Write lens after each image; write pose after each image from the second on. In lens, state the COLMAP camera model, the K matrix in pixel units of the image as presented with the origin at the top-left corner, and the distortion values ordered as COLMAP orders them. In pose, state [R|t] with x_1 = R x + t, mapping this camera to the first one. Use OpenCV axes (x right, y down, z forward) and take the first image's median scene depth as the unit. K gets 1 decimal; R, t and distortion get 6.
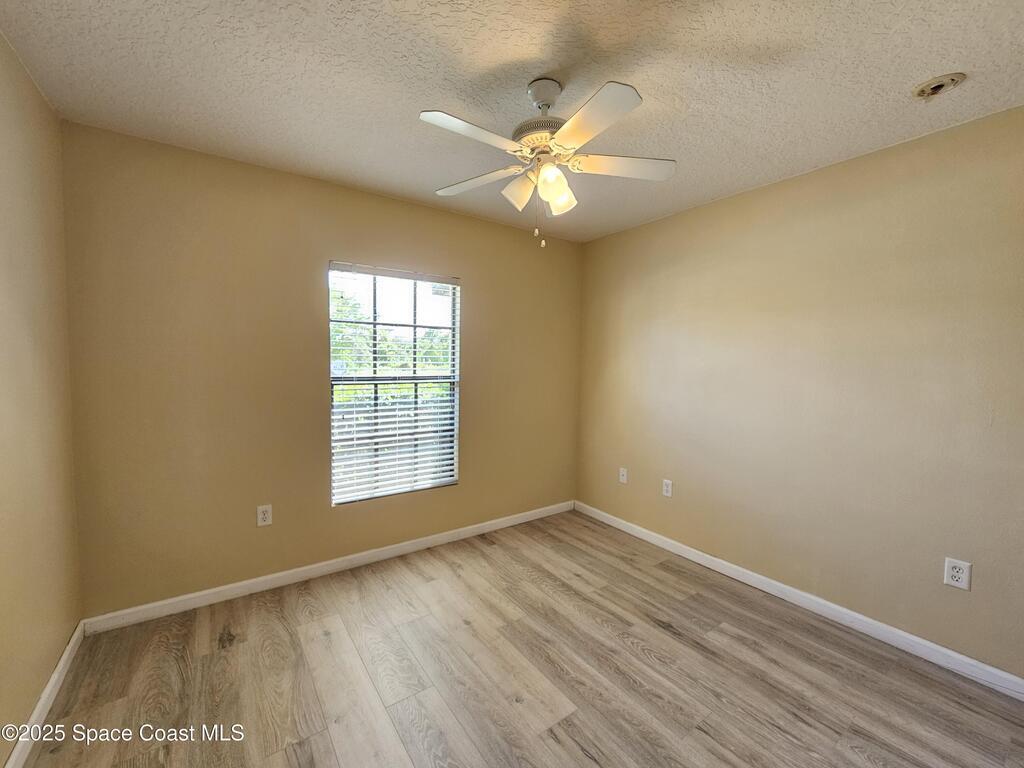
lens RADIAL K [[418.2, 0, 520.7], [0, 418.2, 385.3], [0, 0, 1]] dist [-0.001567, 0.001577]
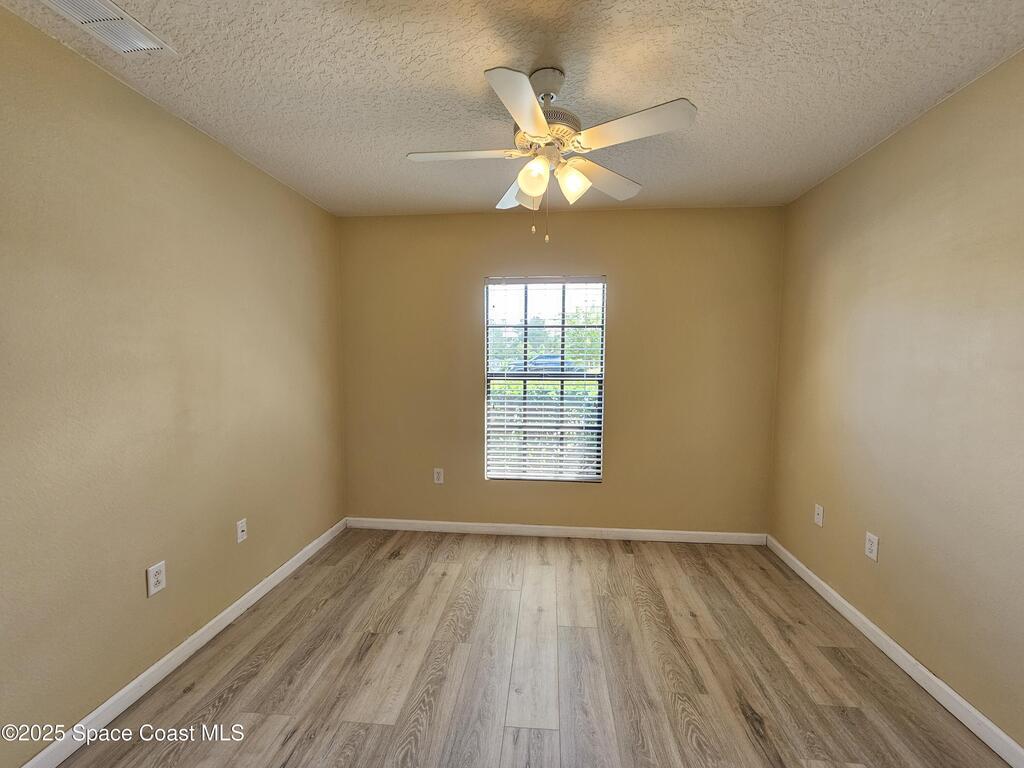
lens RADIAL K [[418.2, 0, 518.2], [0, 418.2, 382.7], [0, 0, 1]] dist [-0.001567, 0.001577]
pose [[0.761428, 0.031690, -0.647475, 0.385317], [-0.030600, 0.999448, 0.012932, -0.009941], [0.647527, 0.009966, 0.761977, 0.127305]]
